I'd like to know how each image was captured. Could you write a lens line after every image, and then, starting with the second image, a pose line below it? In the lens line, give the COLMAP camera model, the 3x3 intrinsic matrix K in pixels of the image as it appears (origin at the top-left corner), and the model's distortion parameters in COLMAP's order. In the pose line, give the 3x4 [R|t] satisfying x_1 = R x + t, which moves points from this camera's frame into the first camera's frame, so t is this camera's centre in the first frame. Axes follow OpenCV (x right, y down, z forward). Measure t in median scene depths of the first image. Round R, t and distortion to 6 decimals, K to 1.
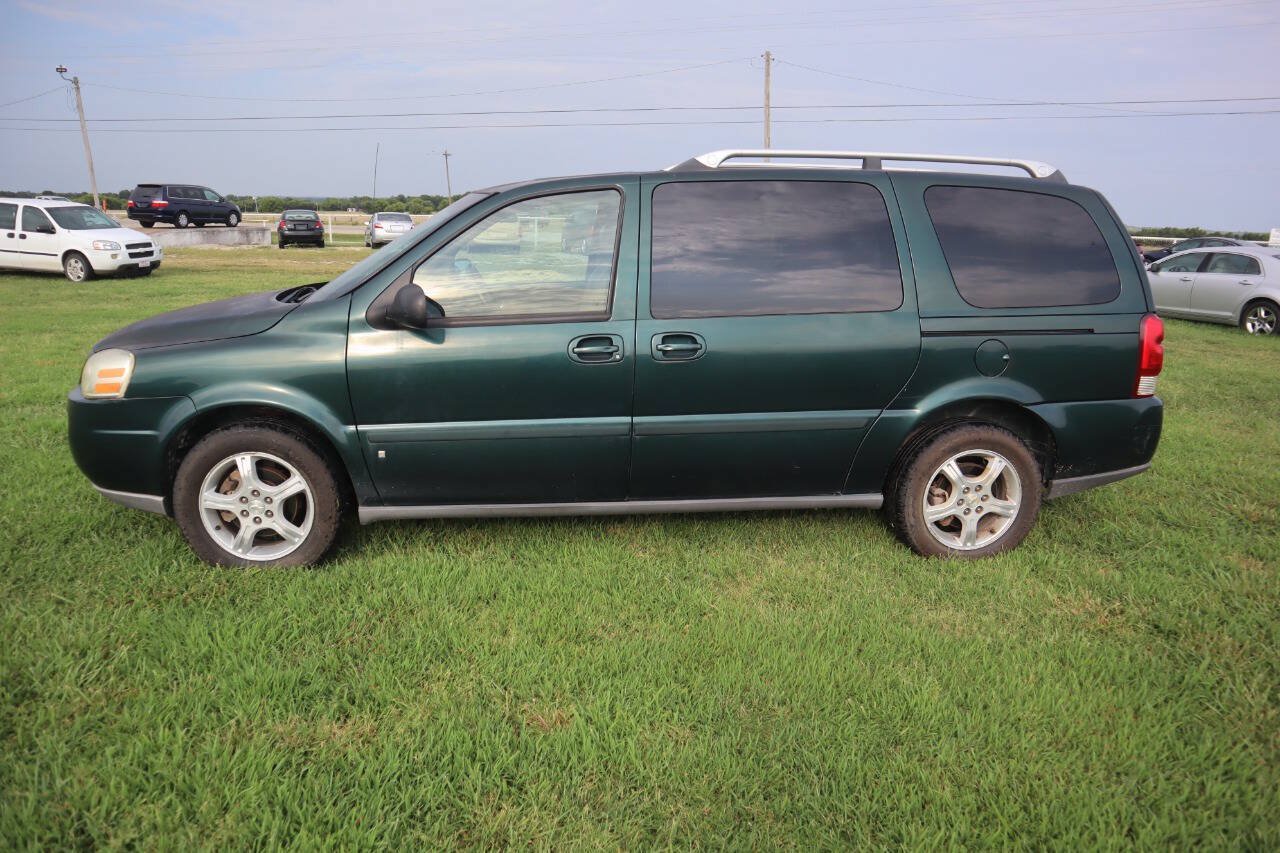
lens RADIAL K [[899.8, 0, 636.6], [0, 899.8, 428.5], [0, 0, 1]] dist [-0.068617, 0.004513]
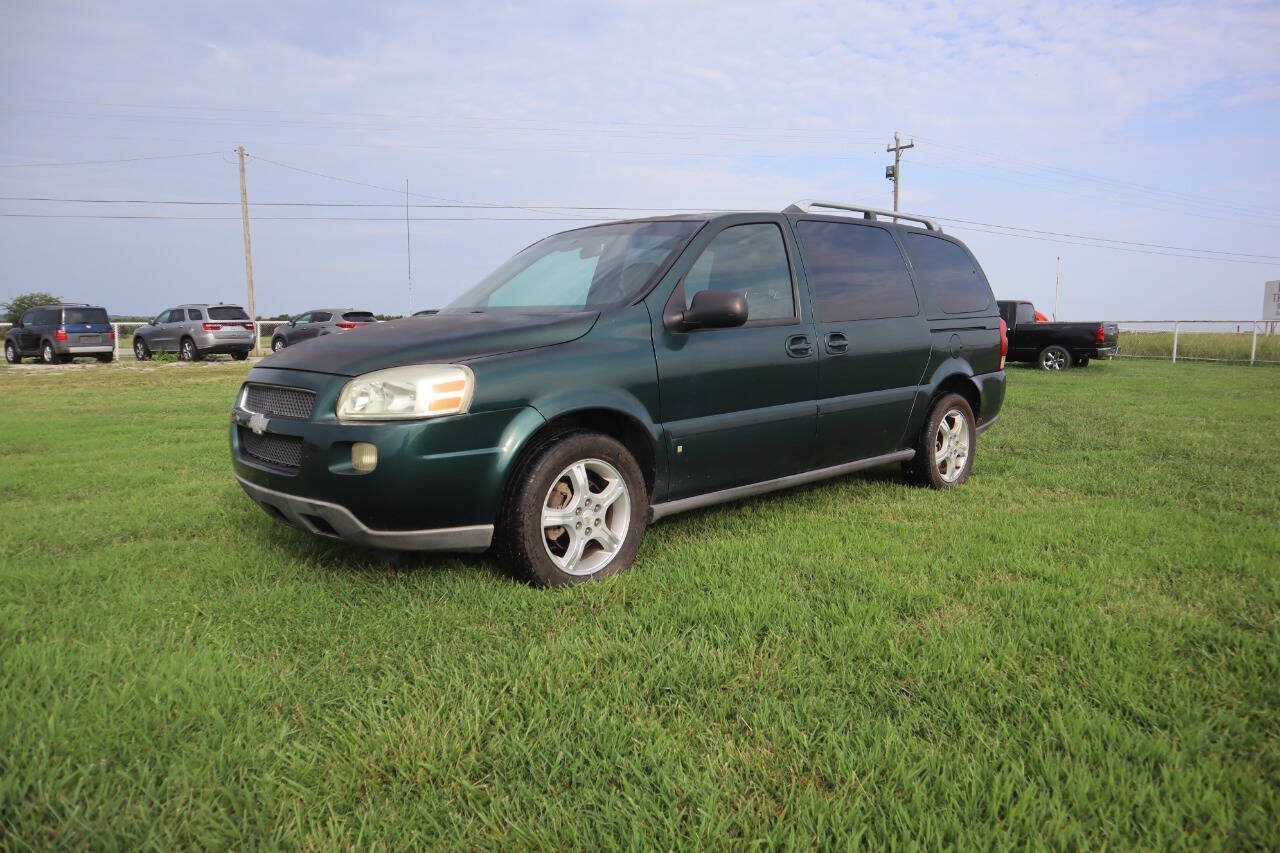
lens RADIAL K [[899.8, 0, 636.6], [0, 899.8, 428.5], [0, 0, 1]] dist [-0.068617, 0.004513]
pose [[0.786860, -0.092746, 0.610122, -0.968224], [0.162384, 0.984920, -0.059704, 0.059408], [-0.595384, 0.146053, 0.790055, 0.167685]]
